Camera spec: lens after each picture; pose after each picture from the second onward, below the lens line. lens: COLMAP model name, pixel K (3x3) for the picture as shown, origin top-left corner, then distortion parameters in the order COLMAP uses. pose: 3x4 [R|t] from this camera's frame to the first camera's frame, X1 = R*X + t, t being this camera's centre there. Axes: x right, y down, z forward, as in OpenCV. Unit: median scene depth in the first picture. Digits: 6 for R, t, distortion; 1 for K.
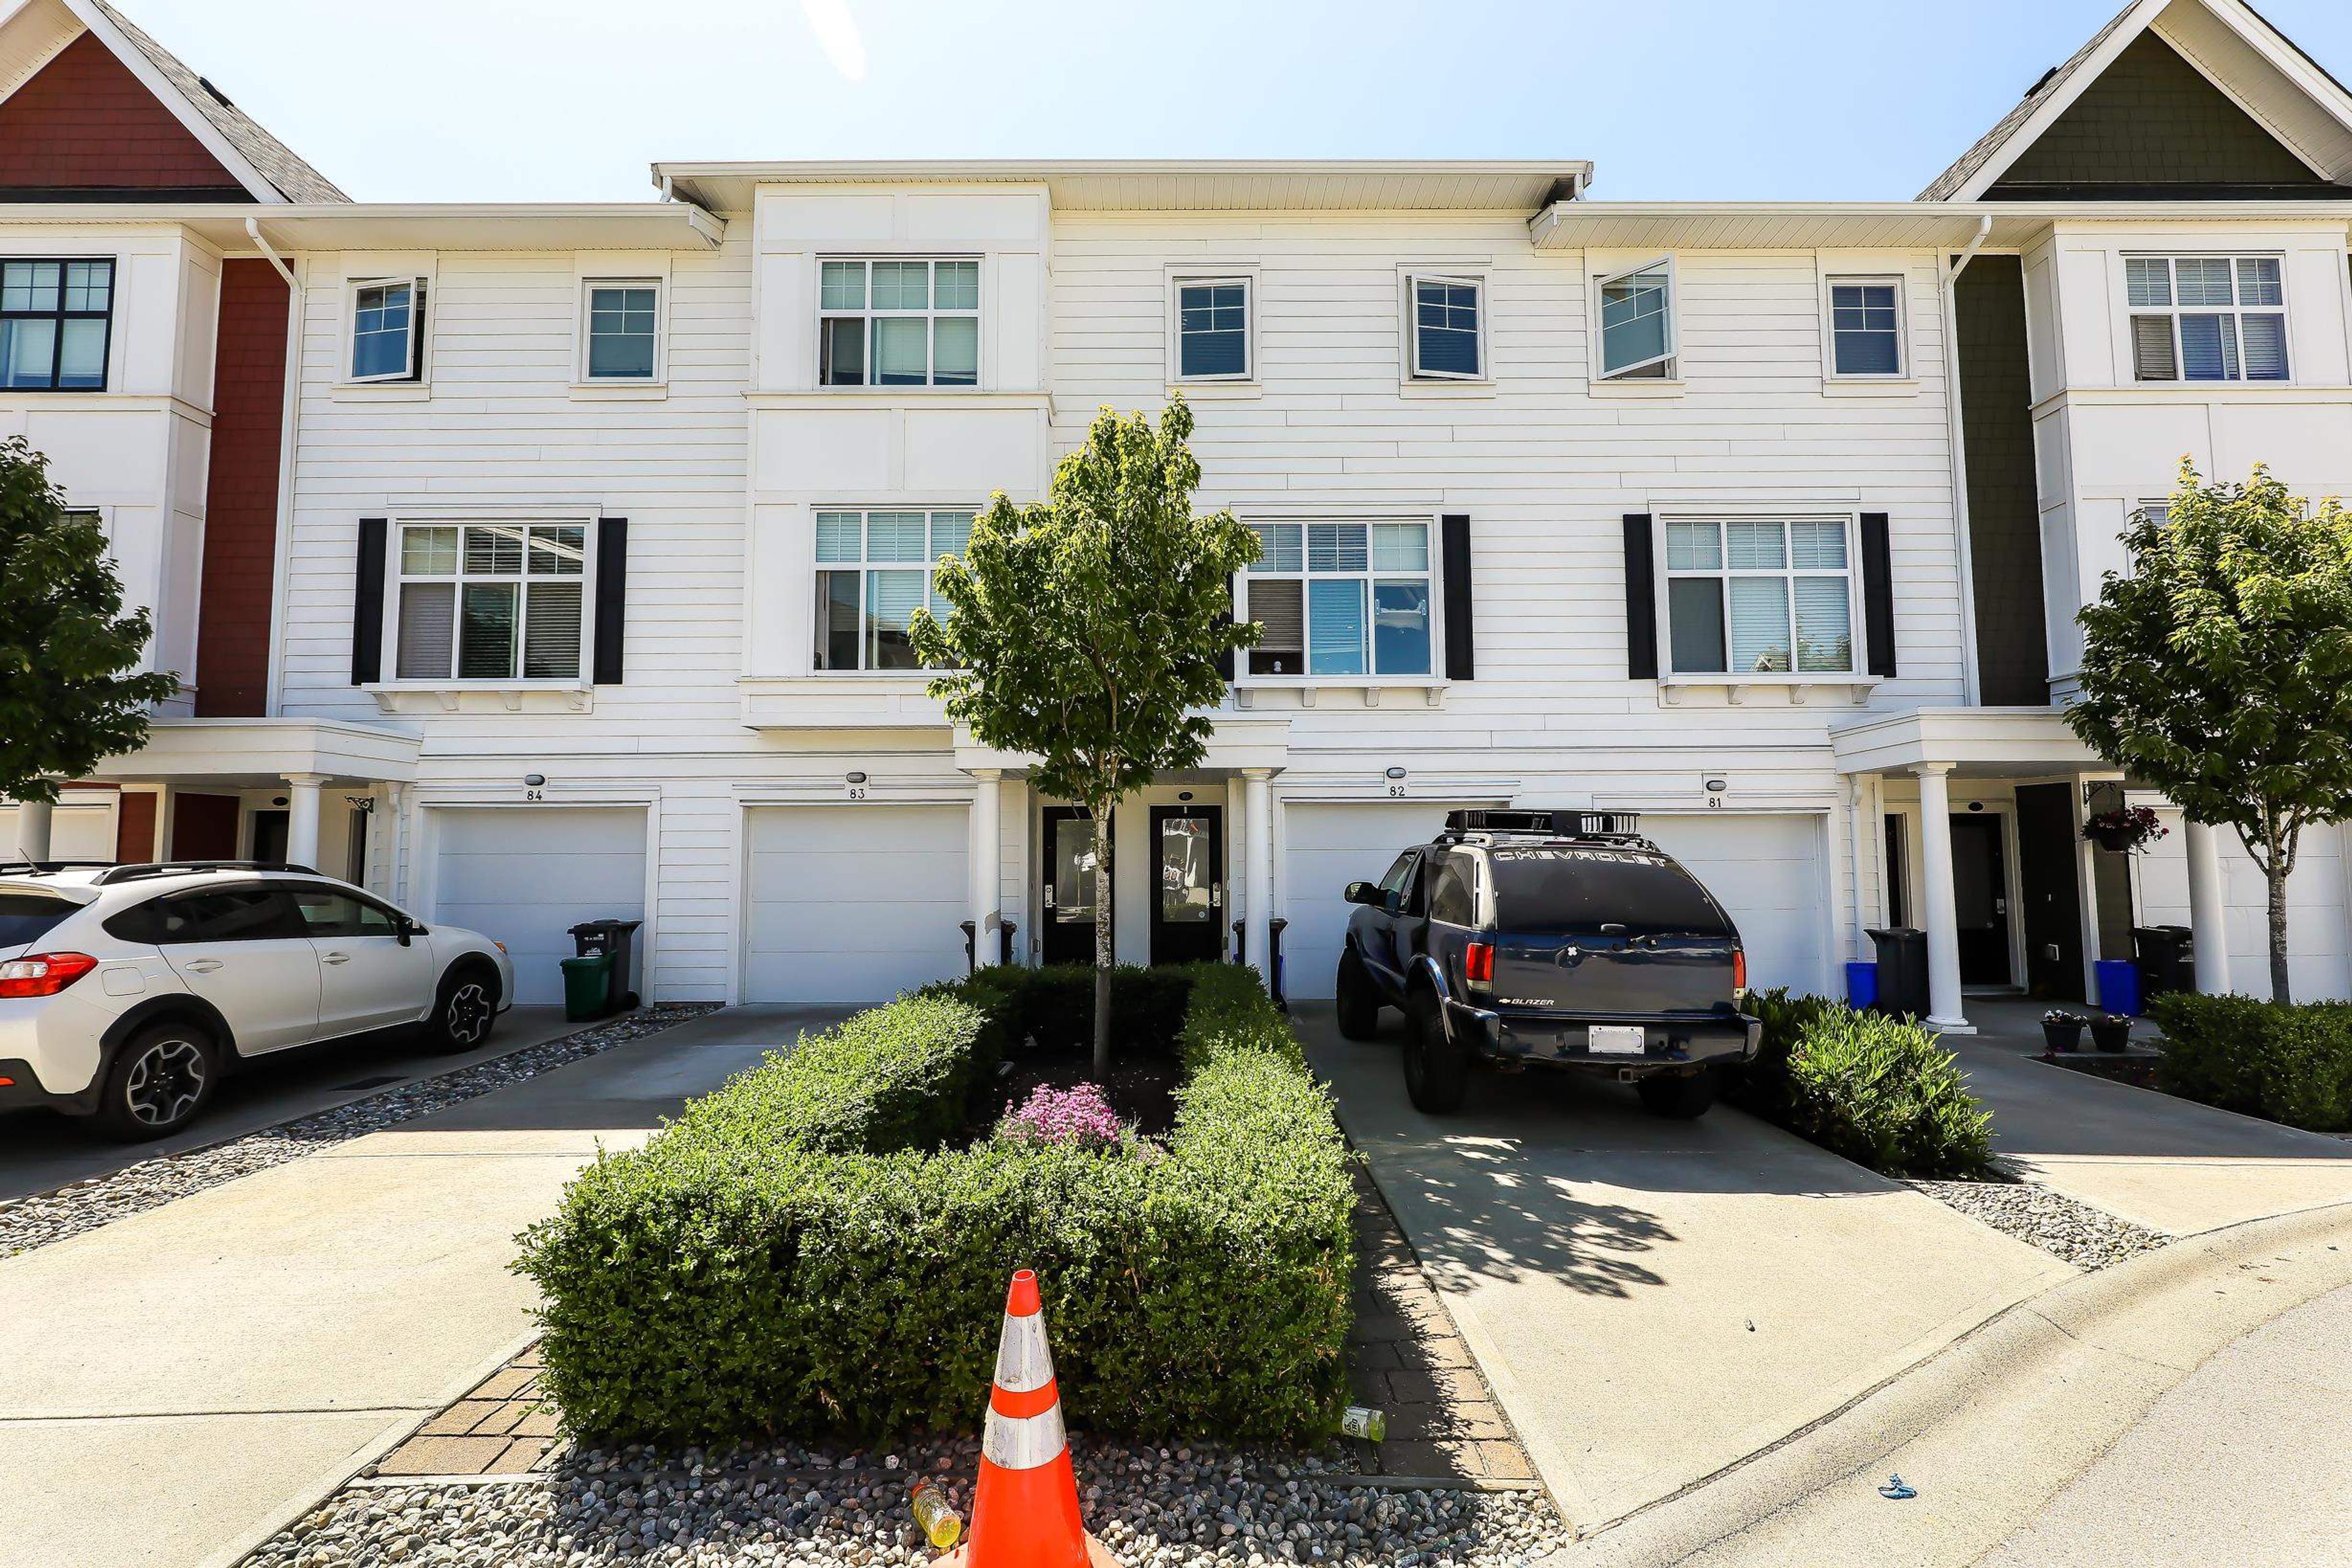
lens RADIAL K [[1068.1, 0, 1205.4], [0, 1068.1, 782.5], [0, 0, 1]] dist [0.001441, -0.000024]
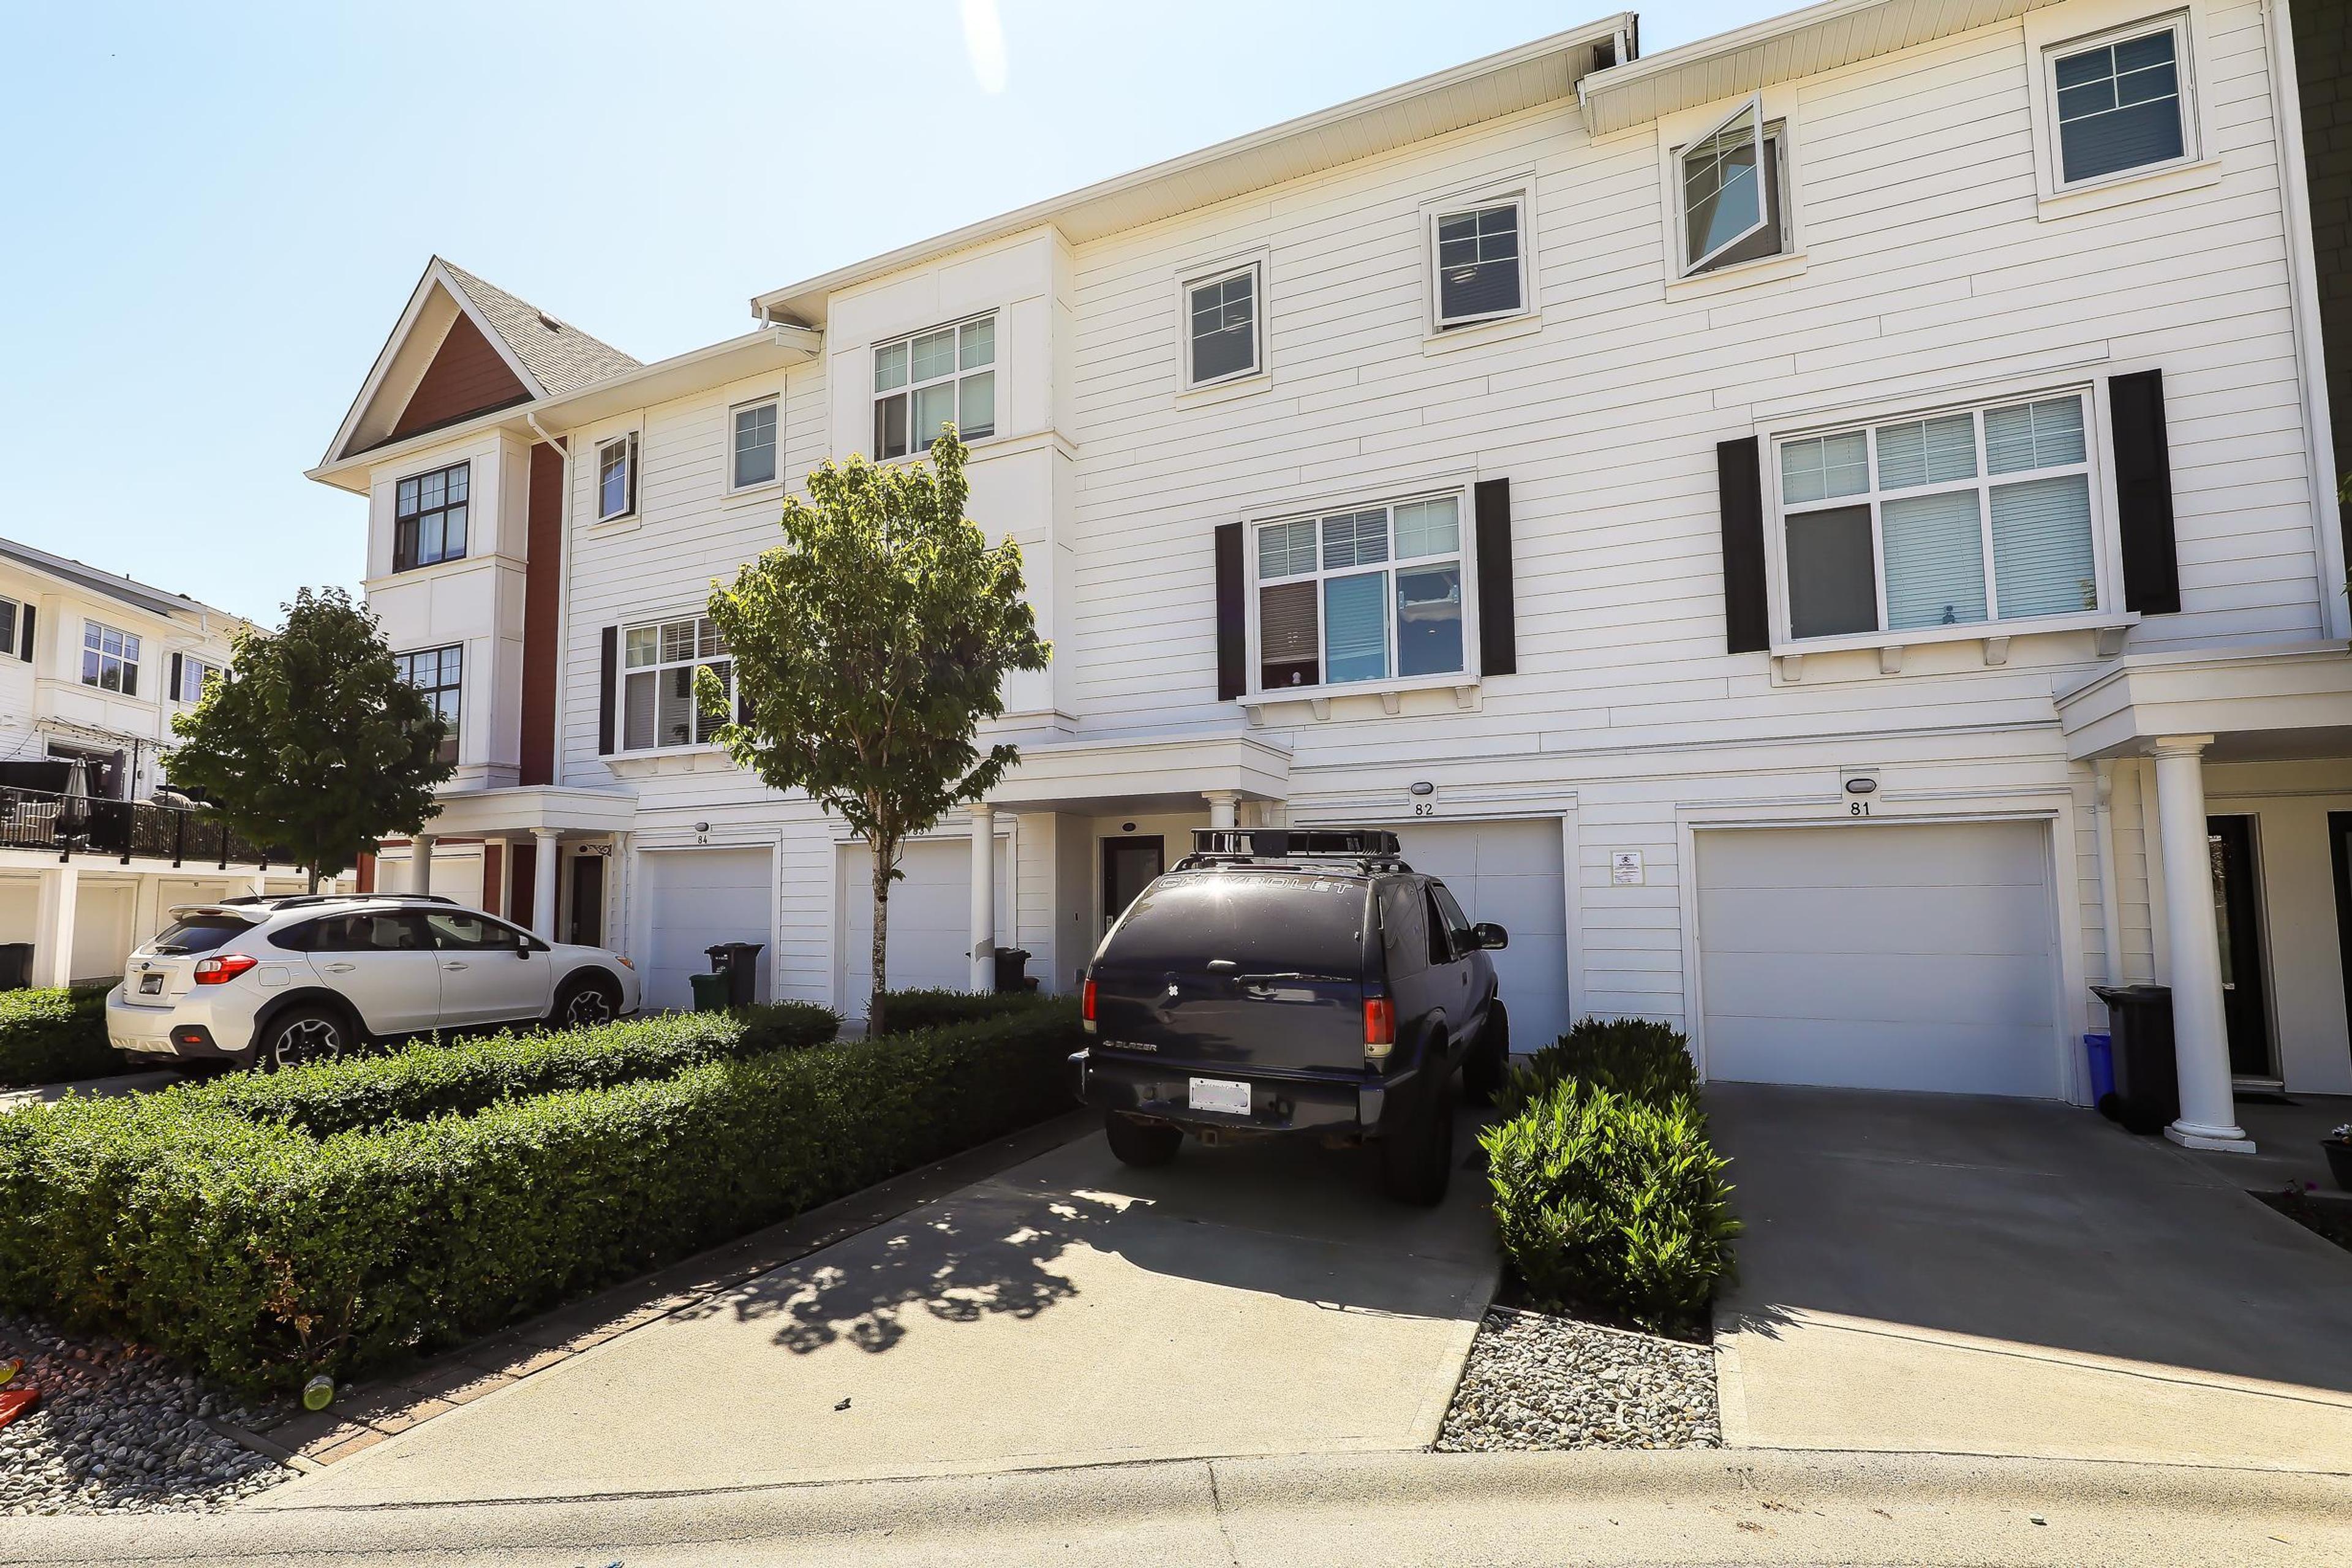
lens RADIAL K [[1114.5, 0, 1168.8], [0, 1114.5, 810.2], [0, 0, 1]] dist [0.000990, -0.000198]
pose [[0.895431, -0.037022, -0.443659, 0.405322], [0.036276, 0.999290, -0.010174, 0.010605], [0.443721, -0.006984, 0.896138, 0.098783]]
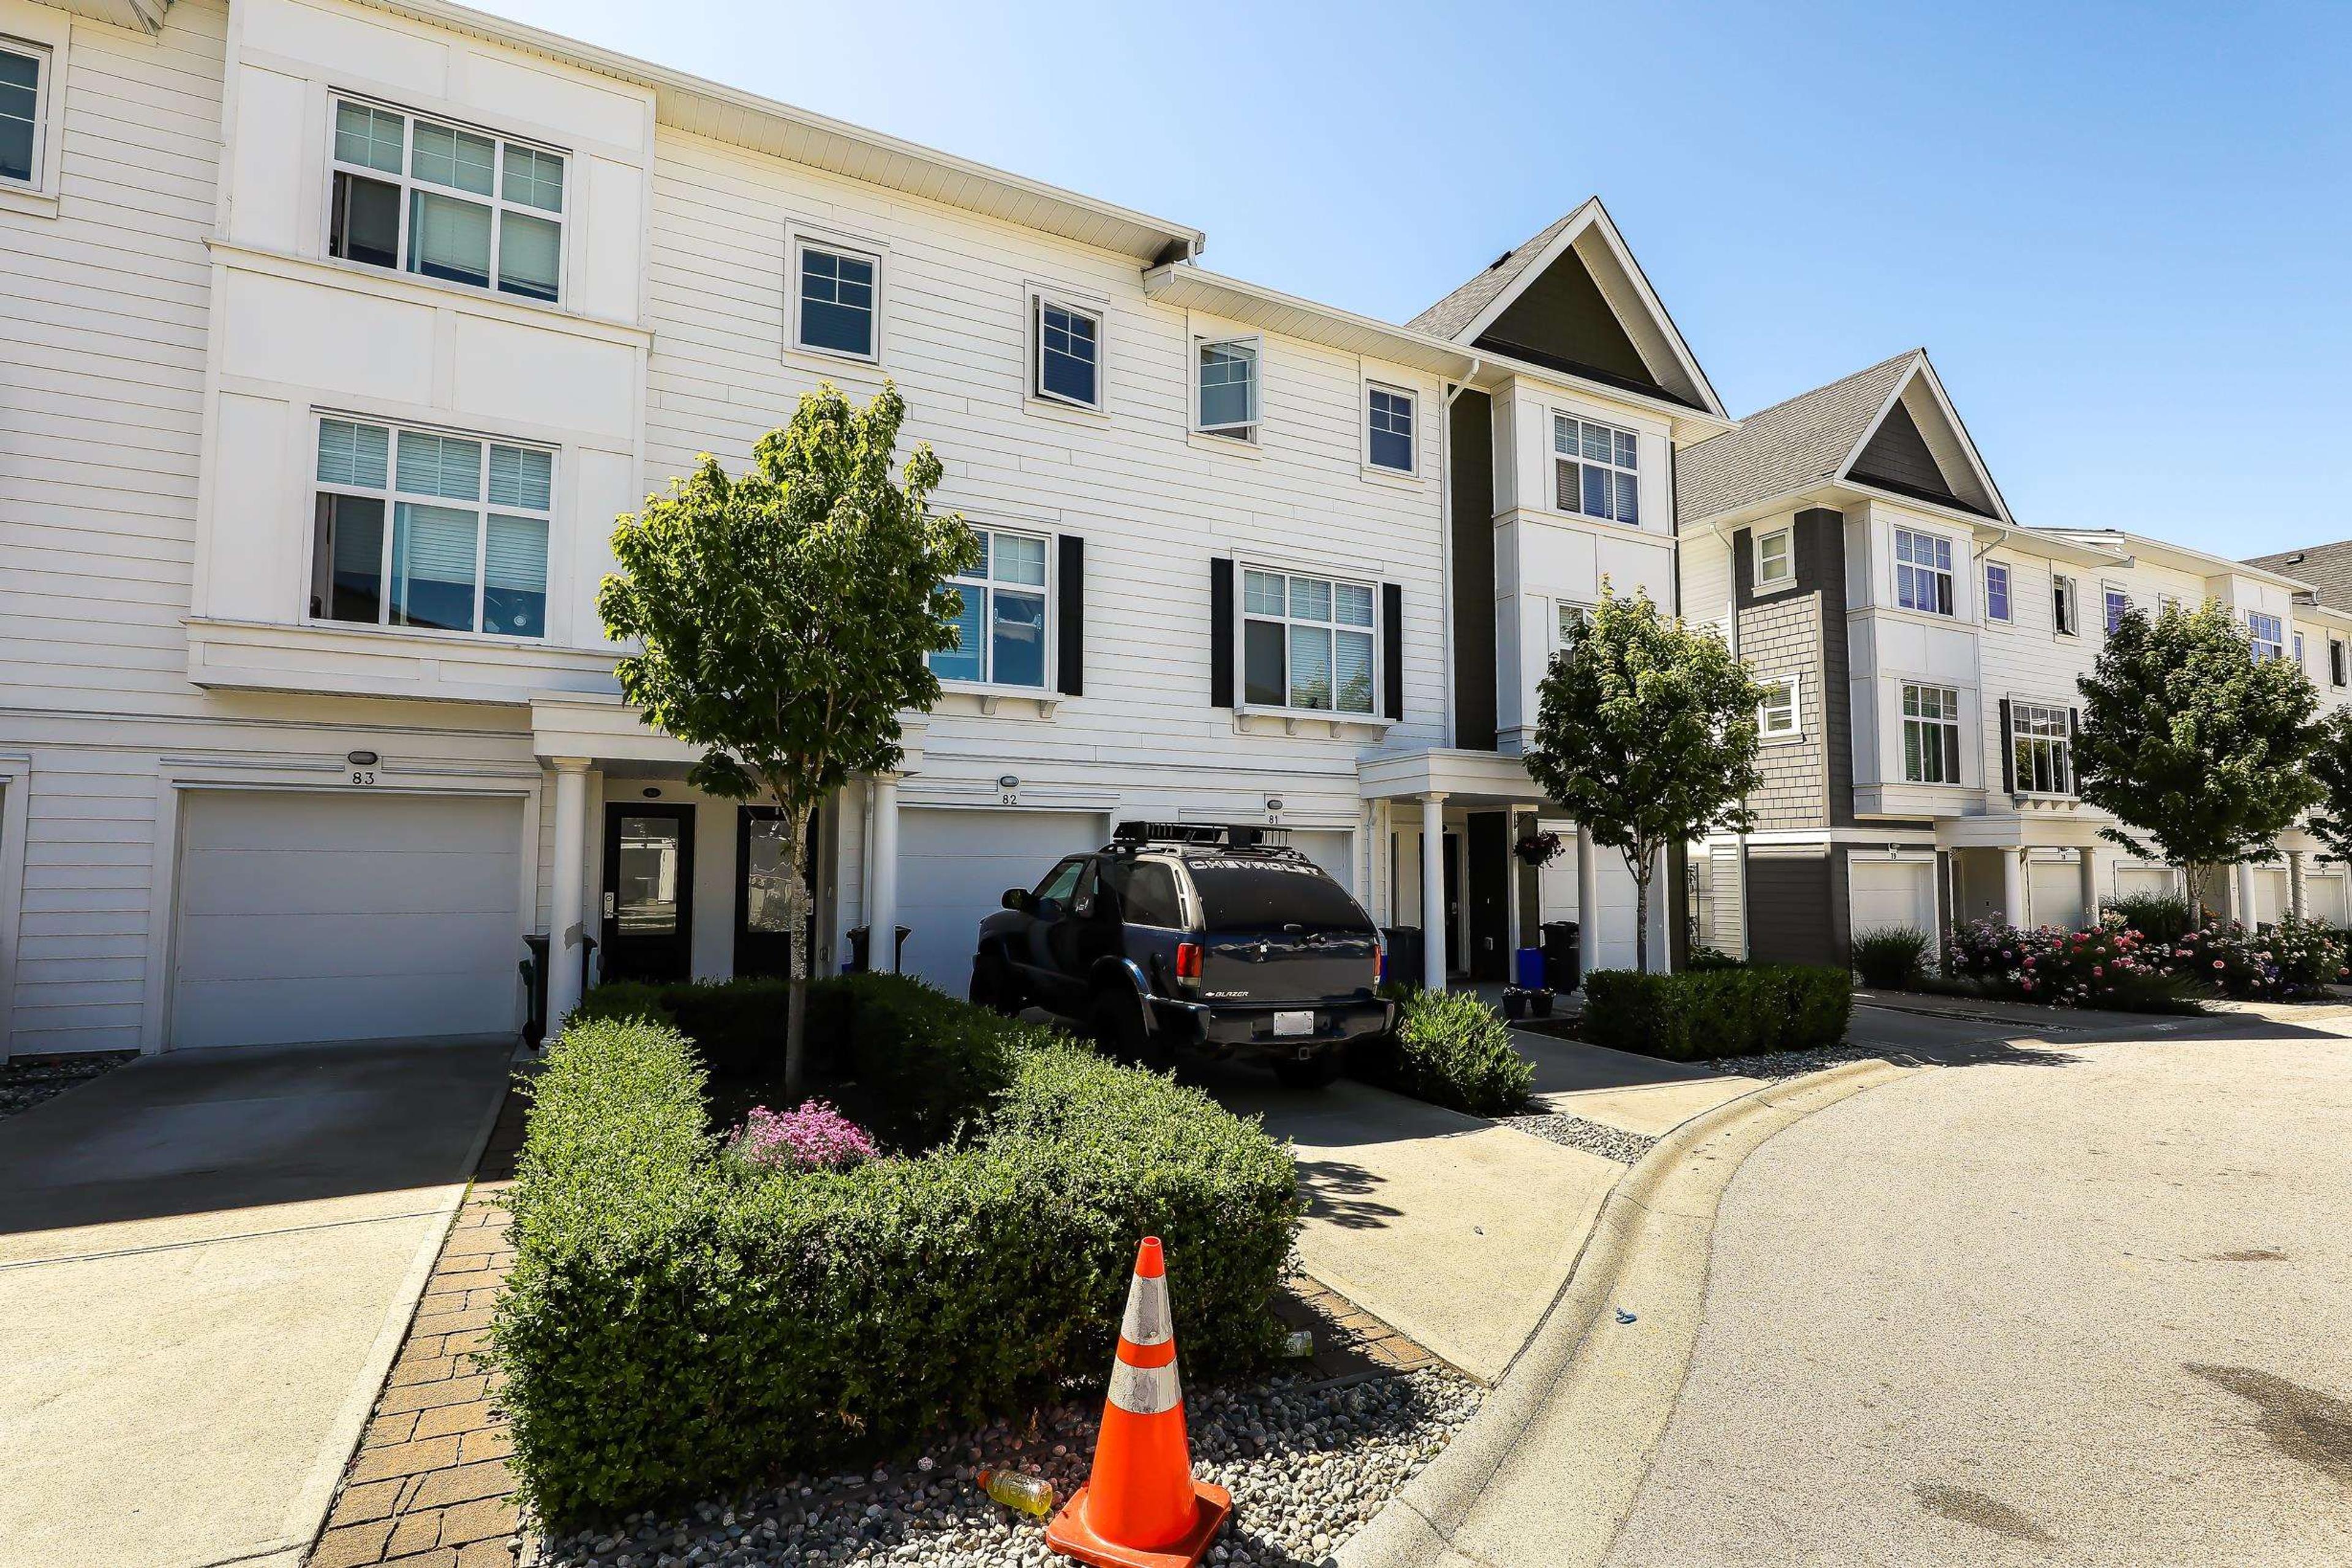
lens RADIAL K [[1098.7, 0, 1173.8], [0, 1098.7, 796.3], [0, 0, 1]] dist [0.000668, -0.000257]
pose [[0.892779, 0.037514, 0.448930, -0.153610], [-0.041045, 0.999156, -0.001866, 0.000376], [-0.448621, -0.016761, 0.893565, -0.004484]]
